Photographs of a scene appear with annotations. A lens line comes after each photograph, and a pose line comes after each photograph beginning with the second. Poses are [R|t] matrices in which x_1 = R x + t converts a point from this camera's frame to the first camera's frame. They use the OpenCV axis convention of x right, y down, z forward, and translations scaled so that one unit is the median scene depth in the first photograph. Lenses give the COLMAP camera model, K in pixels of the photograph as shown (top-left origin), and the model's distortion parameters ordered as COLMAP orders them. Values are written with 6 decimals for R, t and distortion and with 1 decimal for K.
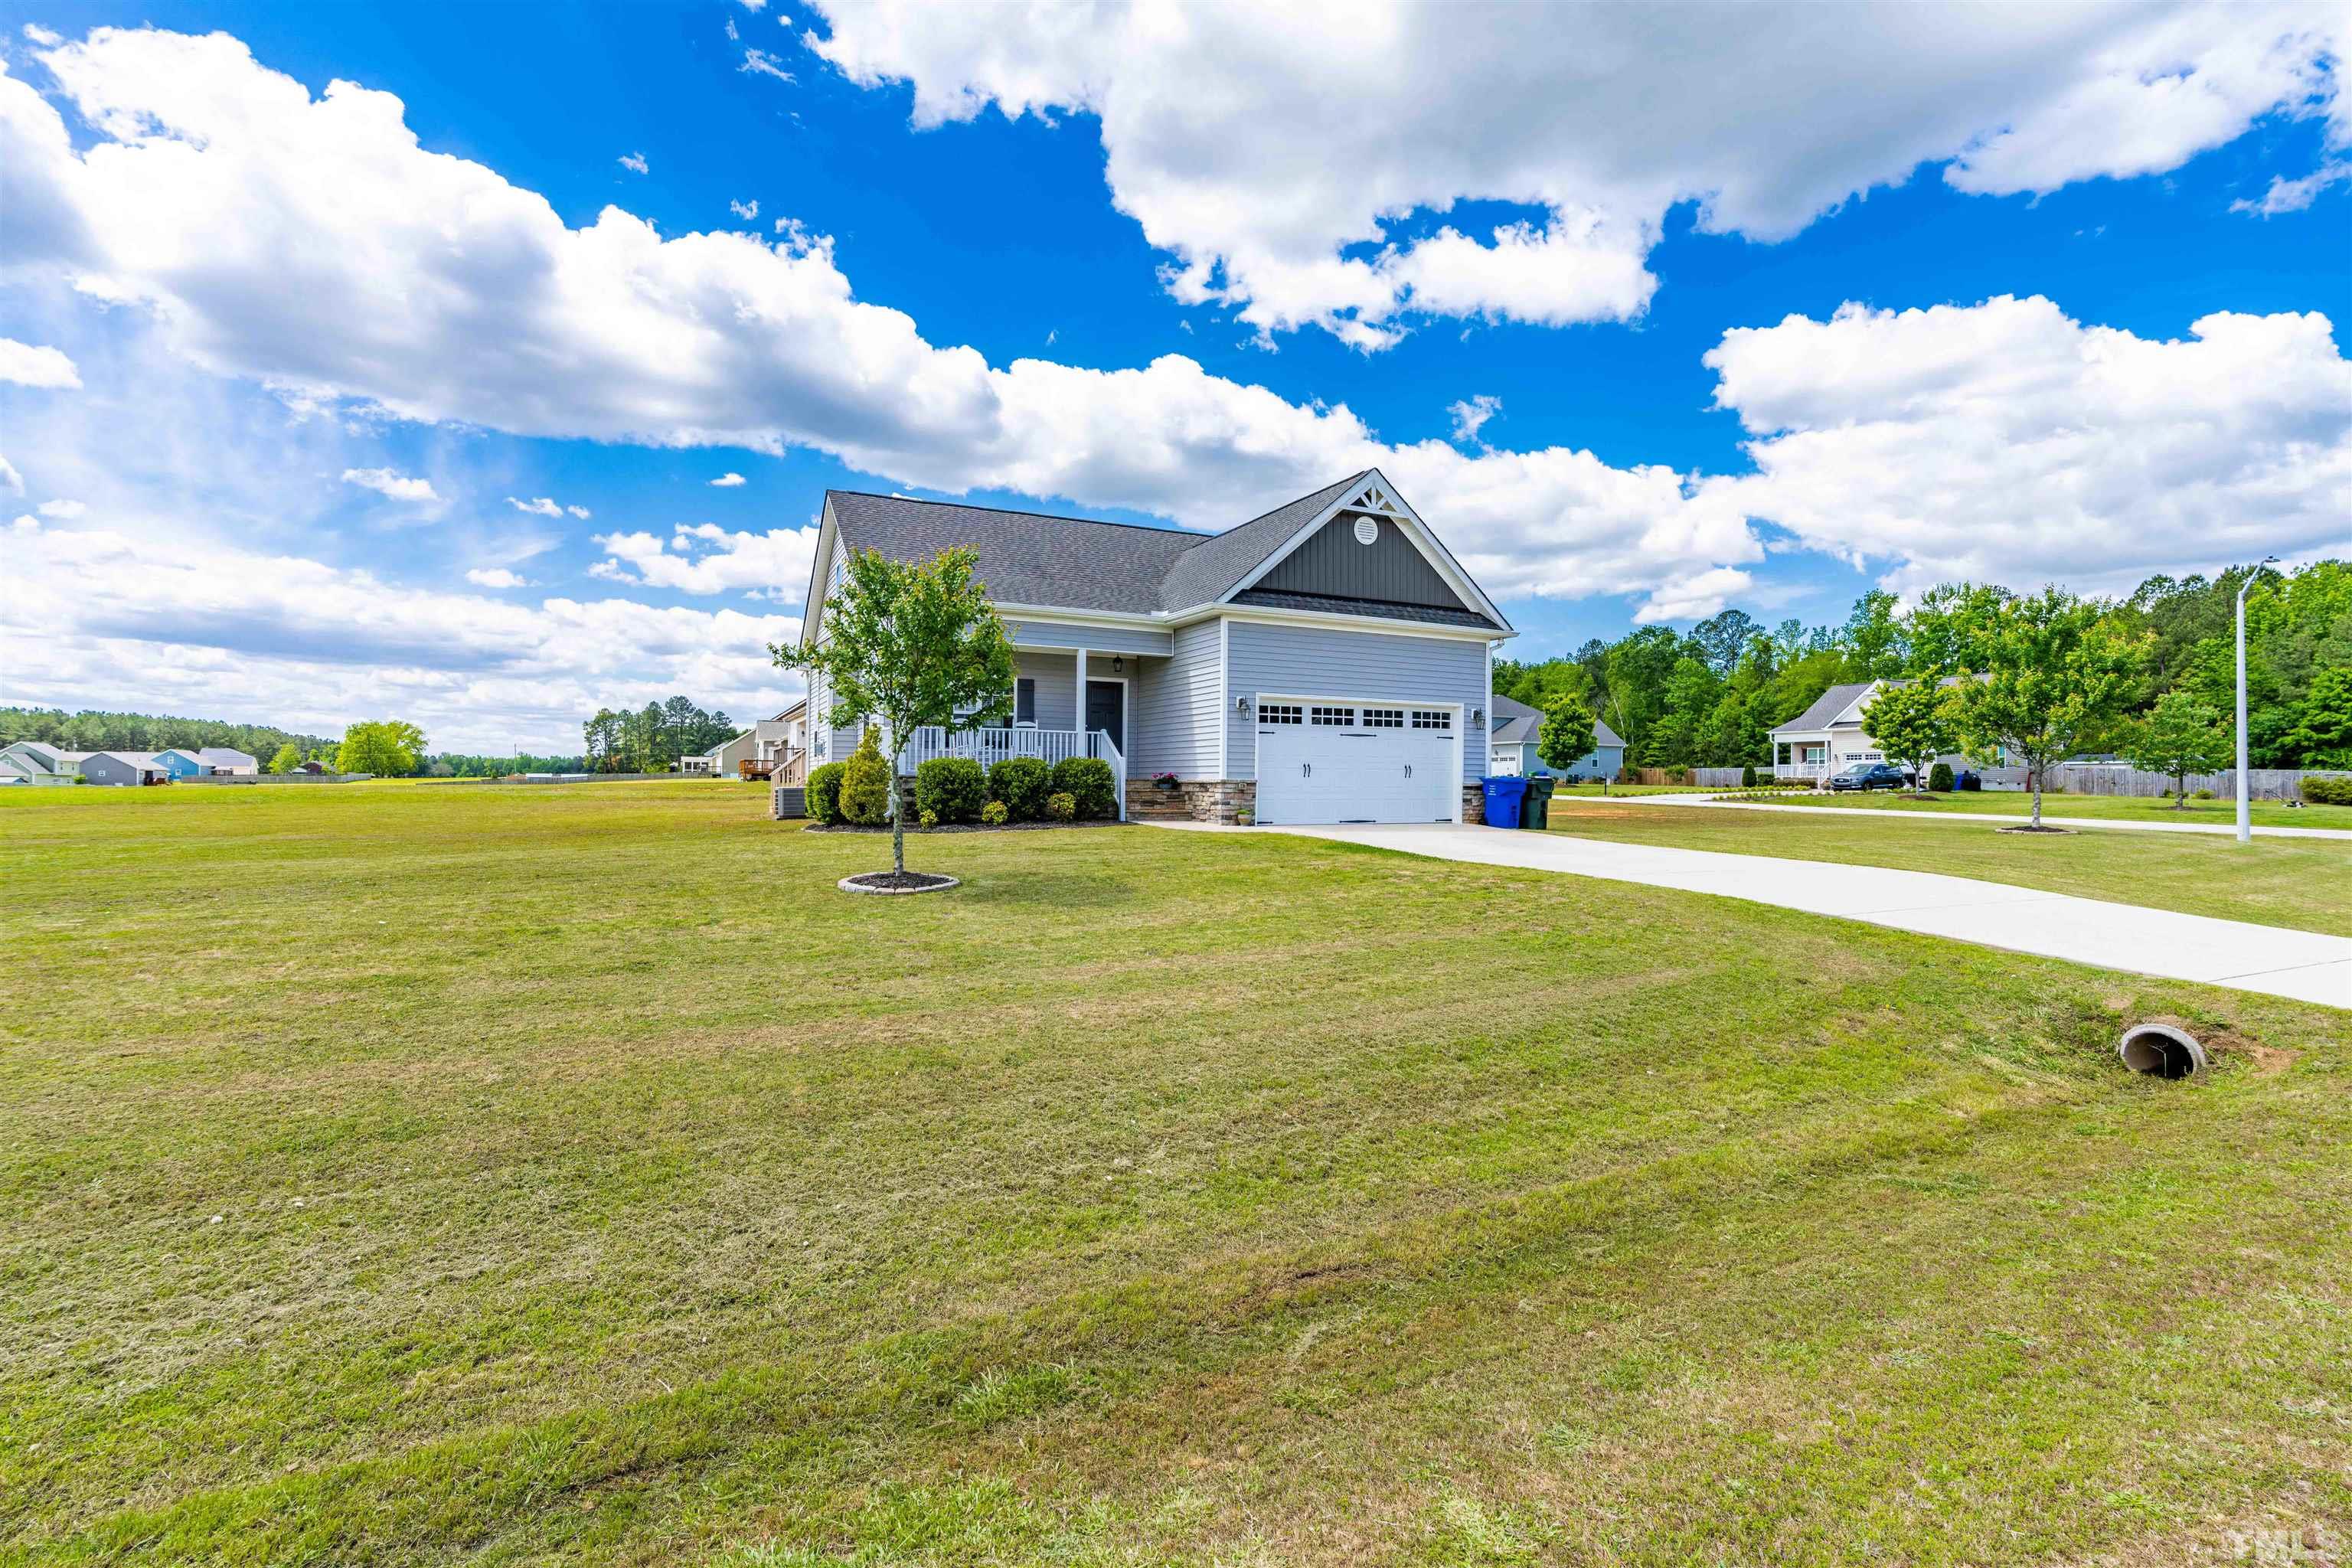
lens RADIAL K [[1111.8, 0, 1176.0], [0, 1111.8, 784.0], [0, 0, 1]] dist [0.000040, 0.000181]
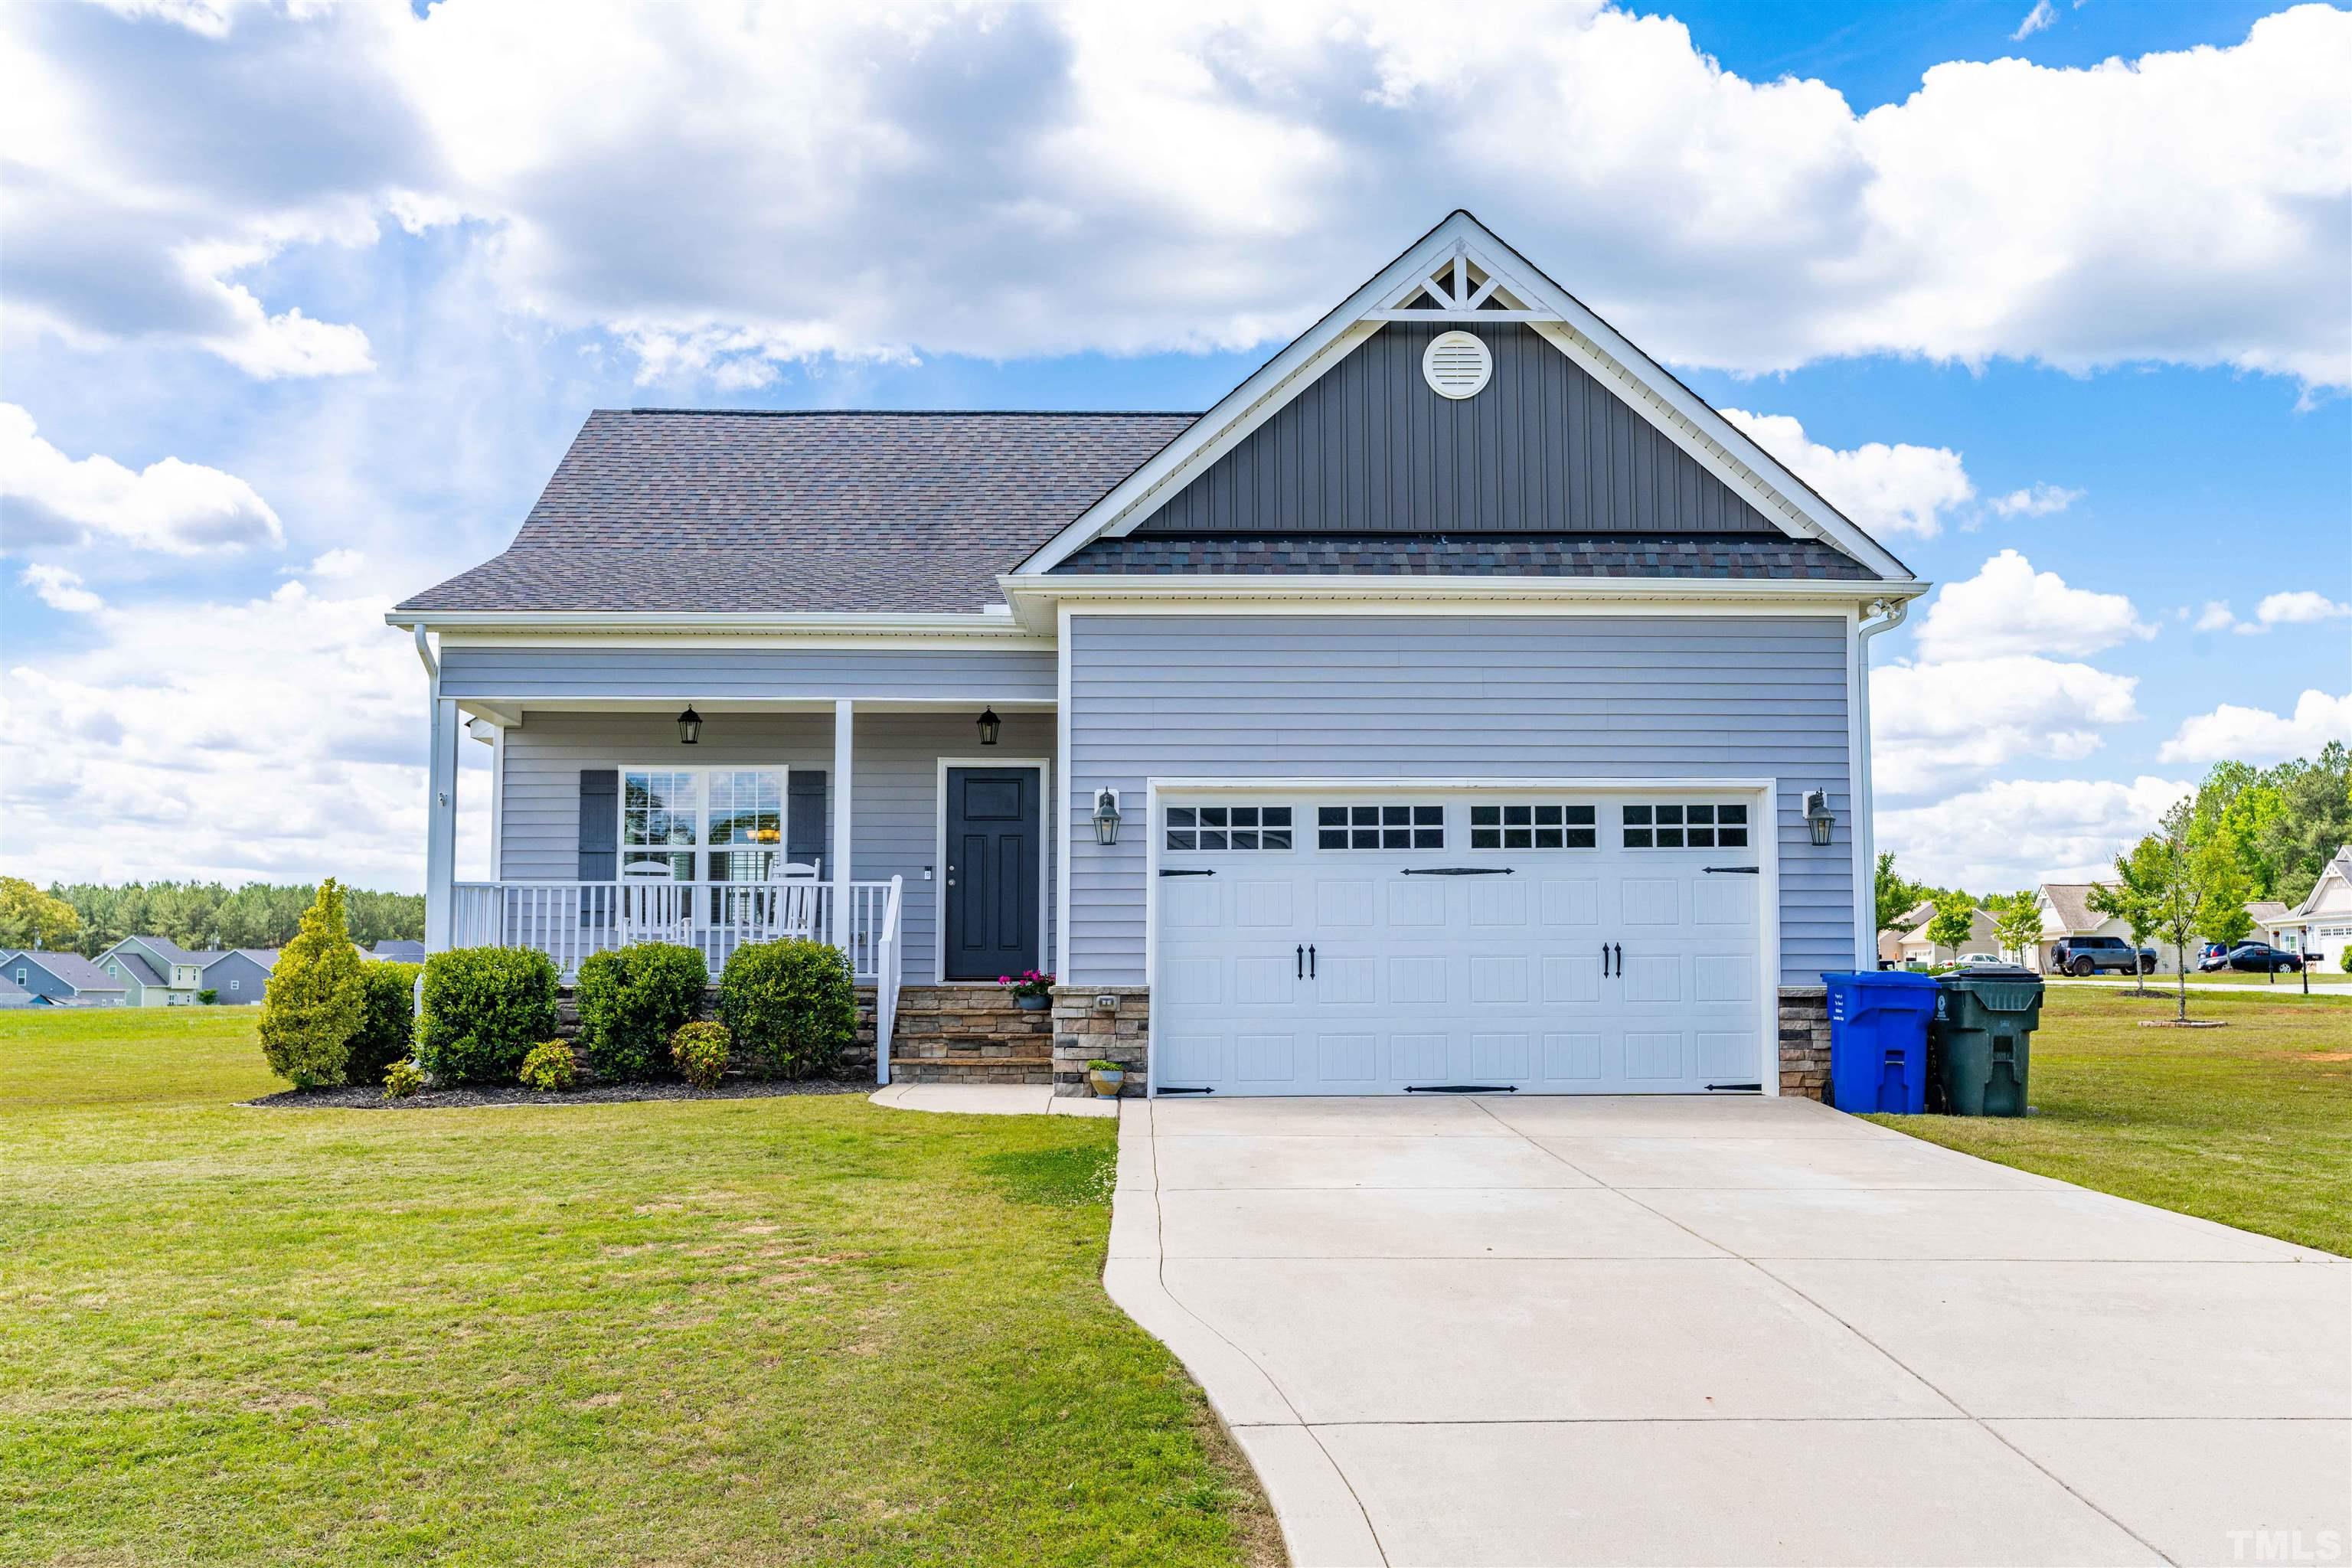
lens RADIAL K [[2373.3, 0, 1176.0], [0, 2373.3, 784.0], [0, 0, 1]] dist [-0.004486, 0.005566]
pose [[0.903580, -0.045603, -0.425986, 0.439674], [0.008843, 0.996092, -0.087876, -0.001232], [0.428329, 0.075636, 0.900452, 0.189781]]
